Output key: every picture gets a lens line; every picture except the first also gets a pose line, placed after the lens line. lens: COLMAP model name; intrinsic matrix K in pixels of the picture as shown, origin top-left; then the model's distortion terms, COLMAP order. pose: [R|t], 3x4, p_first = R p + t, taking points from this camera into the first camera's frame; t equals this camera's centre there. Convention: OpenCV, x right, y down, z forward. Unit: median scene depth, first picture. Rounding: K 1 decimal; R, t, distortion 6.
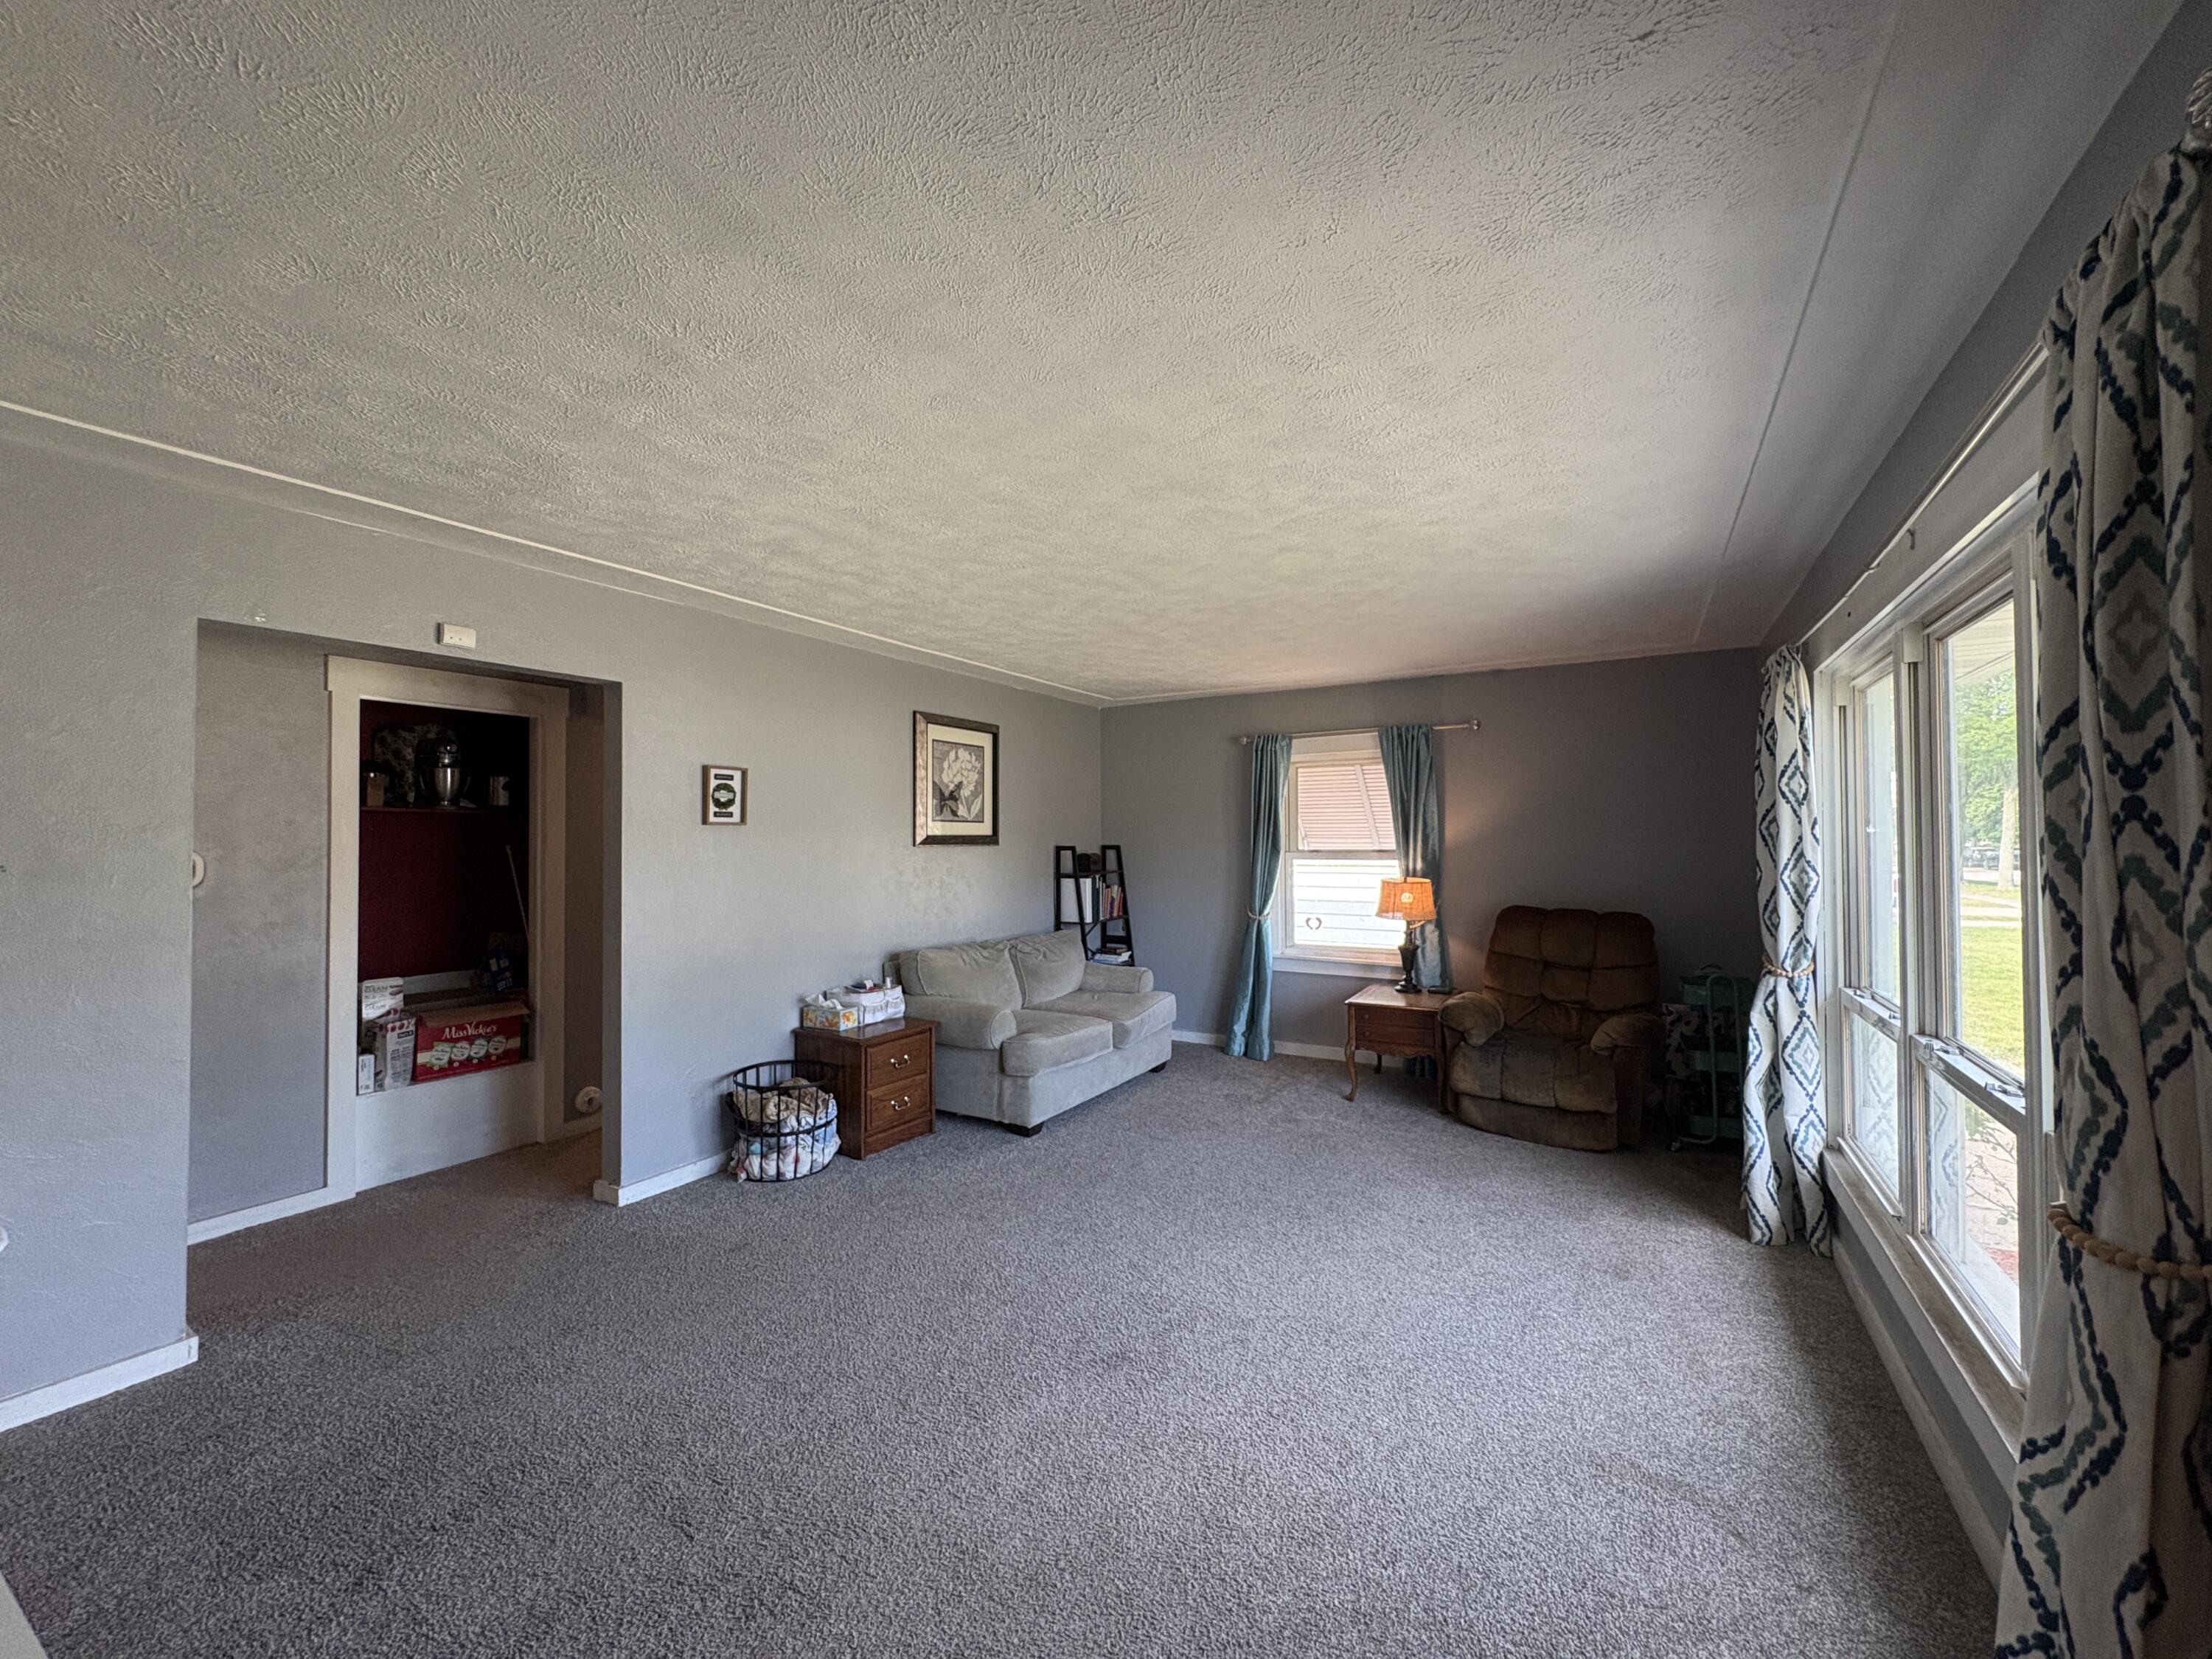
lens RADIAL K [[886.9, 0, 1106.0], [0, 886.9, 829.5], [0, 0, 1]] dist [0.000199, 0.000421]
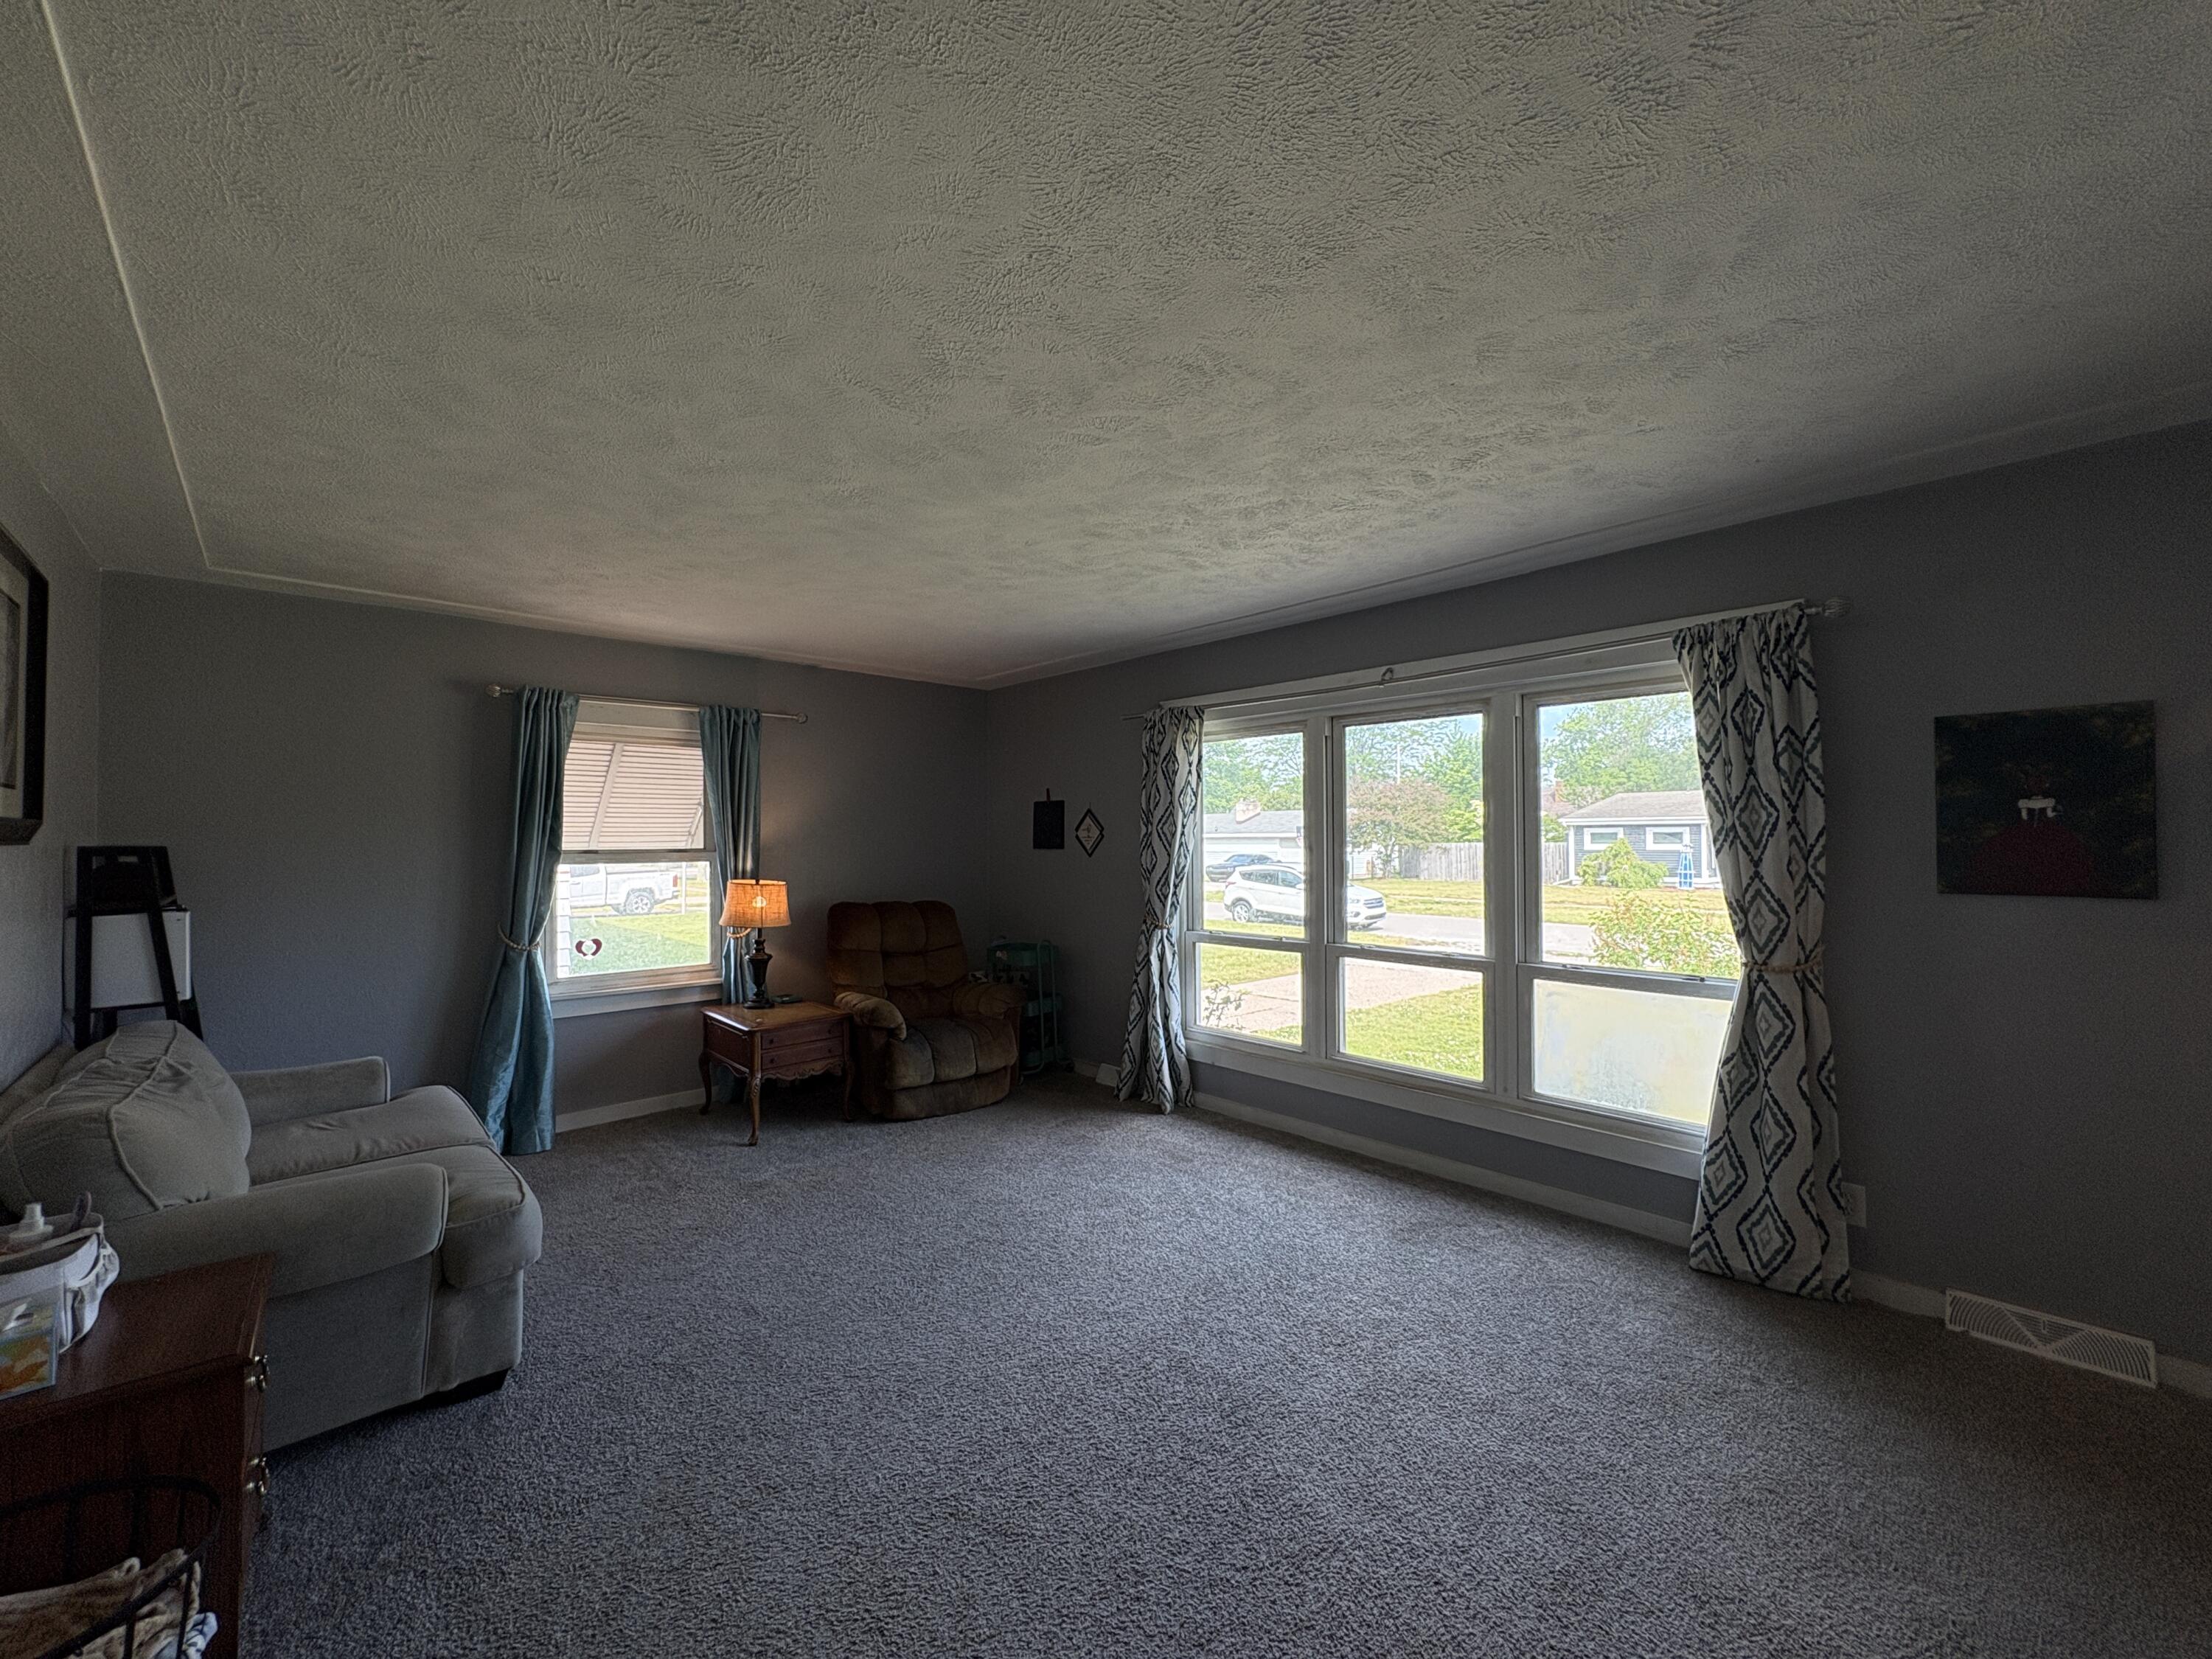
lens RADIAL K [[886.9, 0, 1106.0], [0, 886.9, 829.5], [0, 0, 1]] dist [0.000199, 0.000421]
pose [[0.273576, 0.014149, 0.961746, -0.497412], [-0.009607, 0.999882, -0.011978, 0.014070], [-0.961802, -0.005962, 0.273680, 0.500826]]
